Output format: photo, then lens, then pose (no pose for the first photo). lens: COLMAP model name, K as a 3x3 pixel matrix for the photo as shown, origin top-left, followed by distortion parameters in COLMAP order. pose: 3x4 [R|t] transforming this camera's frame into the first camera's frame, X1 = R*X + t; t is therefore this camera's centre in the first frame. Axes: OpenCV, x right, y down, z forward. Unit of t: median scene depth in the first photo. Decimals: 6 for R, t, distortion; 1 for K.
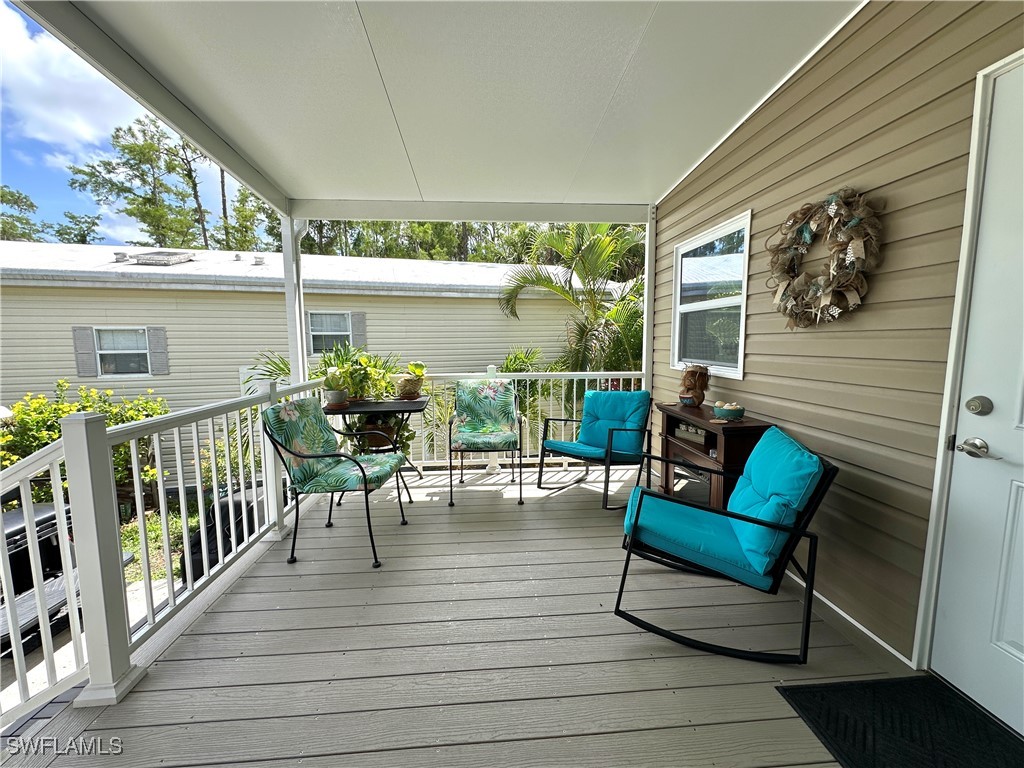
lens RADIAL K [[410.3, 0, 509.7], [0, 410.3, 385.1], [0, 0, 1]] dist [-0.004629, 0.001040]
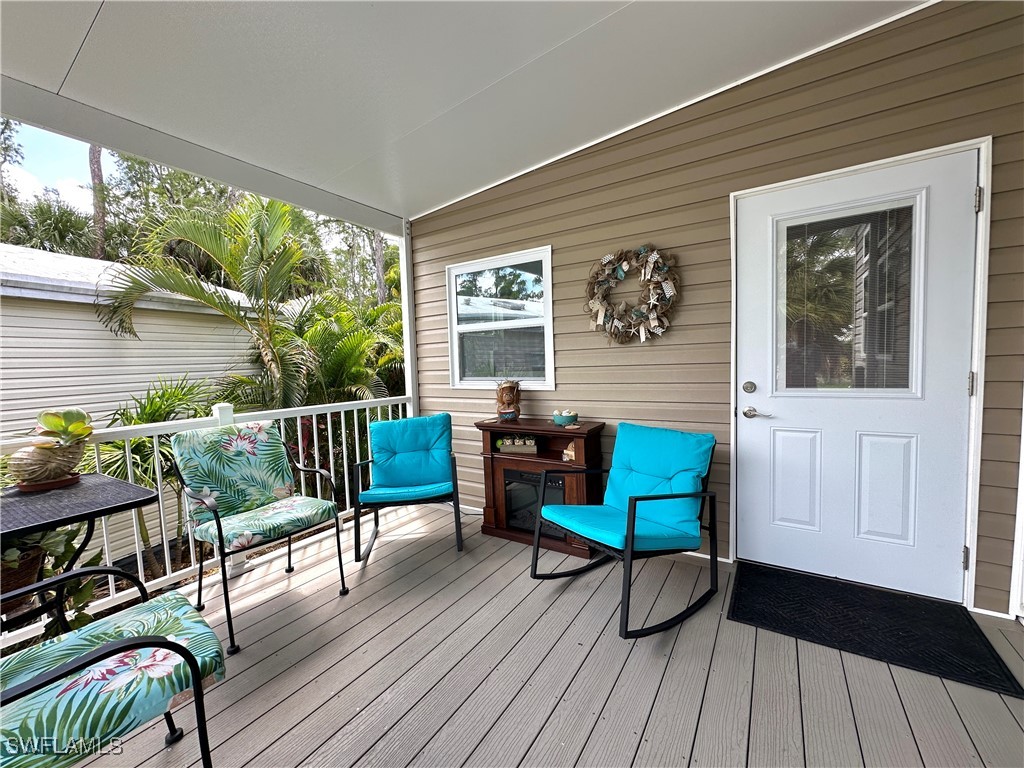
lens RADIAL K [[410.3, 0, 512.5], [0, 410.3, 386.5], [0, 0, 1]] dist [-0.004629, 0.001040]
pose [[0.605316, -0.060703, 0.793667, -0.386690], [0.113872, 0.993436, -0.010867, -0.022473], [-0.787798, 0.096954, 0.608255, 0.362869]]
